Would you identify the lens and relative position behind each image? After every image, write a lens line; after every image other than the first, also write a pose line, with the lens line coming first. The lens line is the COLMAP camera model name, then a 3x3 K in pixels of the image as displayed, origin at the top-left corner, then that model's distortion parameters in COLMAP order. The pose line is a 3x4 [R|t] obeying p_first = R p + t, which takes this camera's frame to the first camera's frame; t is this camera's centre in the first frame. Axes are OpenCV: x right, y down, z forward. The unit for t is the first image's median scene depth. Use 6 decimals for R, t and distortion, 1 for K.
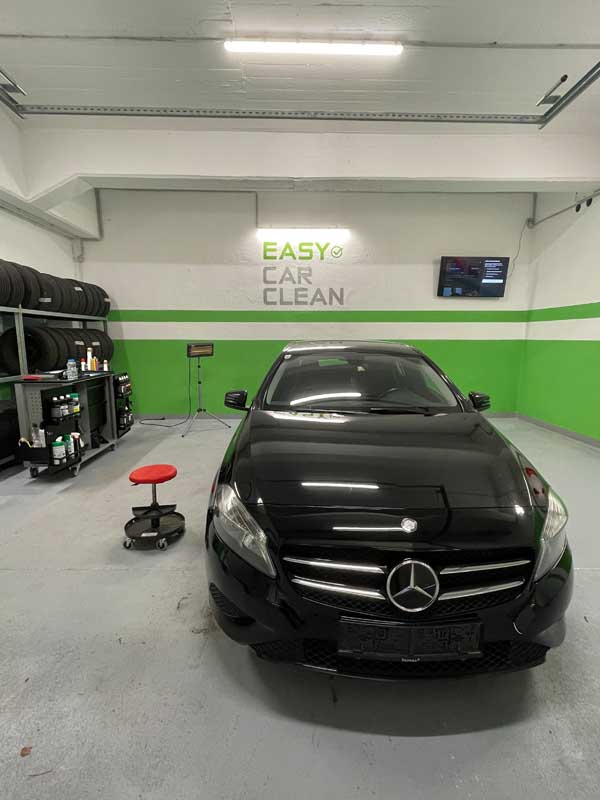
lens RADIAL K [[410.7, 0, 298.8], [0, 410.7, 402.9], [0, 0, 1]] dist [0.000091, -0.000289]
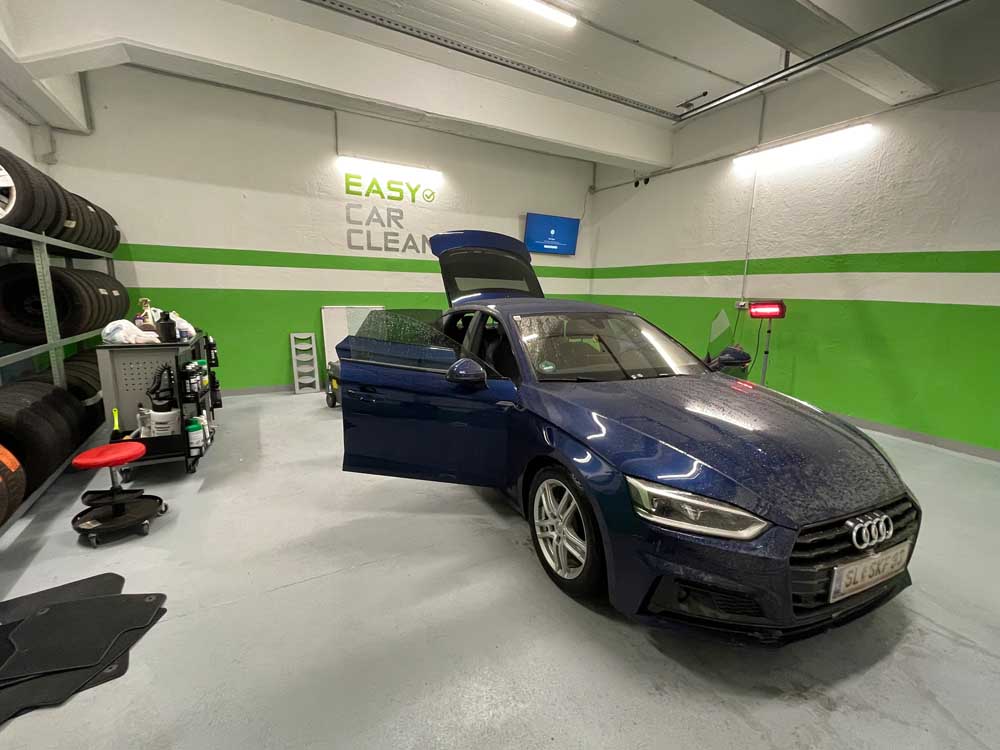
lens RADIAL K [[465.6, 0, 505.2], [0, 465.6, 381.6], [0, 0, 1]] dist [-0.002243, 0.002121]
pose [[0.861428, -0.082265, 0.501174, -0.315086], [0.064376, 0.996521, 0.052922, 0.002022], [-0.503784, -0.013325, 0.863727, 0.011626]]
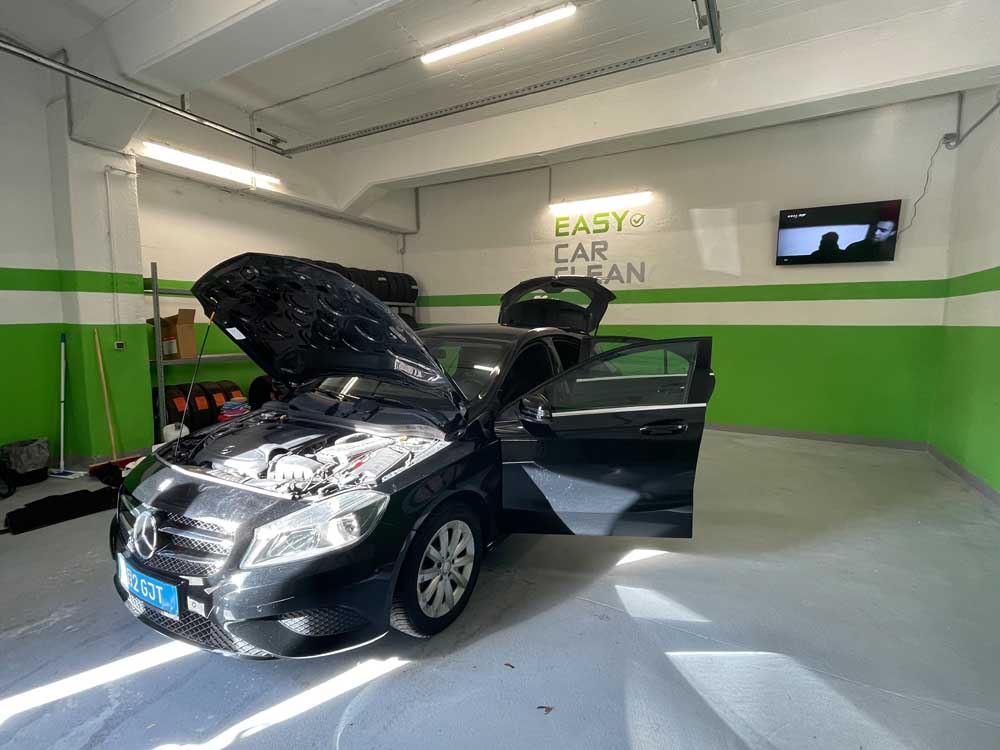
lens RADIAL K [[493.5, 0, 473.2], [0, 493.5, 373.2], [0, 0, 1]] dist [0.000235, 0.000002]
pose [[0.839639, 0.057718, -0.540070, 0.371278], [-0.090655, 0.995282, -0.034572, 0.005798], [0.535526, 0.077988, 0.840910, 0.006414]]
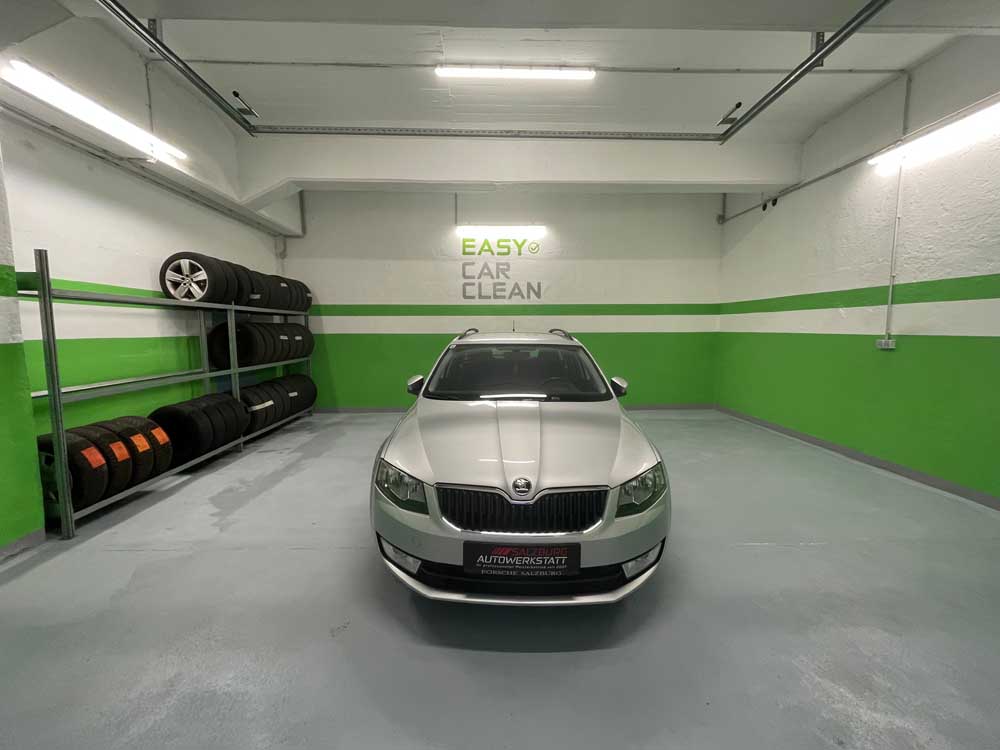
lens RADIAL K [[433.2, 0, 492.6], [0, 433.2, 376.8], [0, 0, 1]] dist [0.002578, -0.000523]
pose [[0.999963, -0.005018, 0.006989, -0.019996], [0.005345, 0.998851, -0.047615, 0.006115], [-0.006742, 0.047651, 0.998841, -0.068541]]
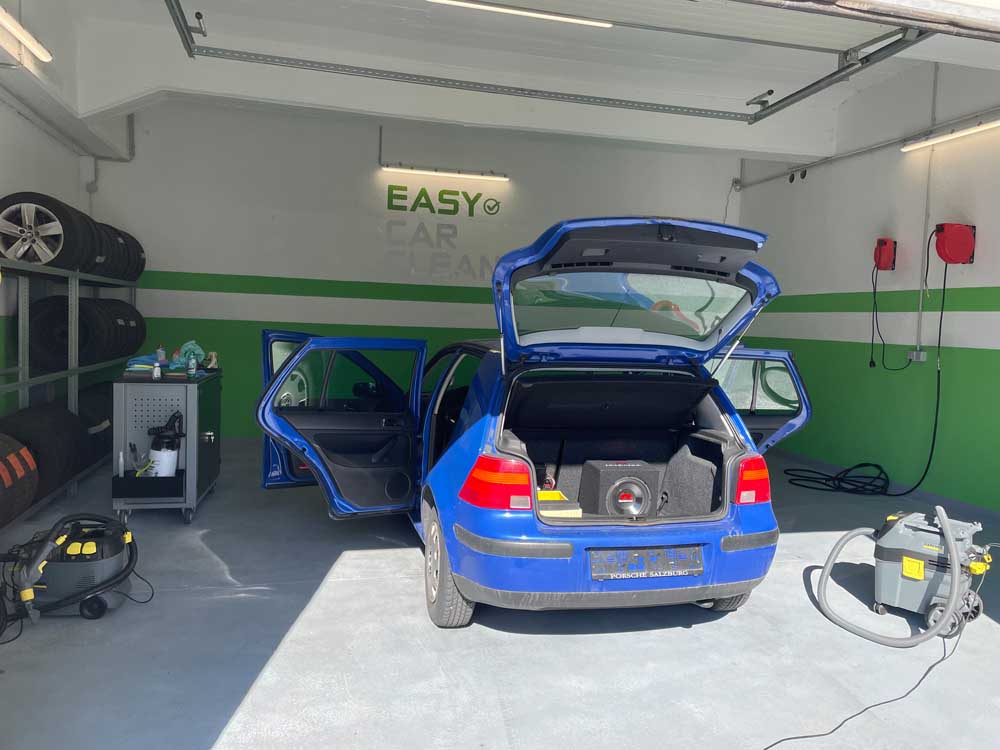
lens RADIAL K [[828.5, 0, 505.3], [0, 828.5, 383.4], [0, 0, 1]] dist [0.078122, -0.042214]
pose [[0.970637, 0.013838, 0.240149, -0.226866], [0.004992, 0.996970, -0.077627, 0.050611], [-0.240495, 0.076546, 0.967627, -0.377780]]
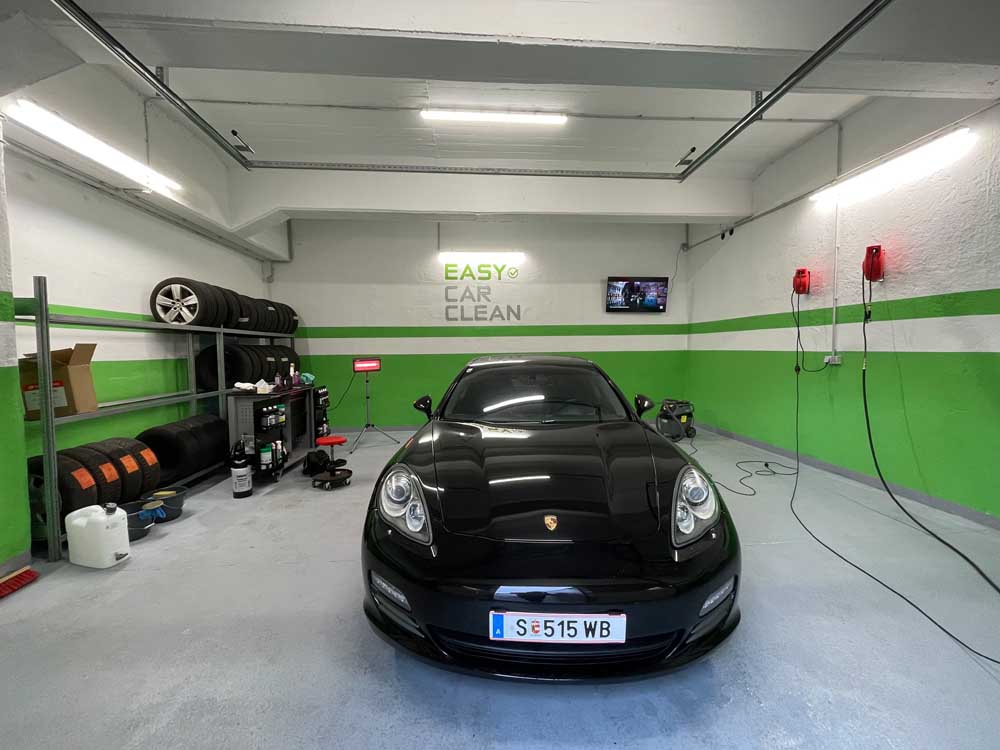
lens RADIAL K [[433.2, 0, 493.5], [0, 433.2, 373.5], [0, 0, 1]] dist [0.002578, -0.000523]
pose [[0.998343, -0.015331, 0.055455, -0.026530], [0.020993, 0.994459, -0.103009, 0.013667], [-0.053568, 0.104003, 0.993133, -0.105029]]
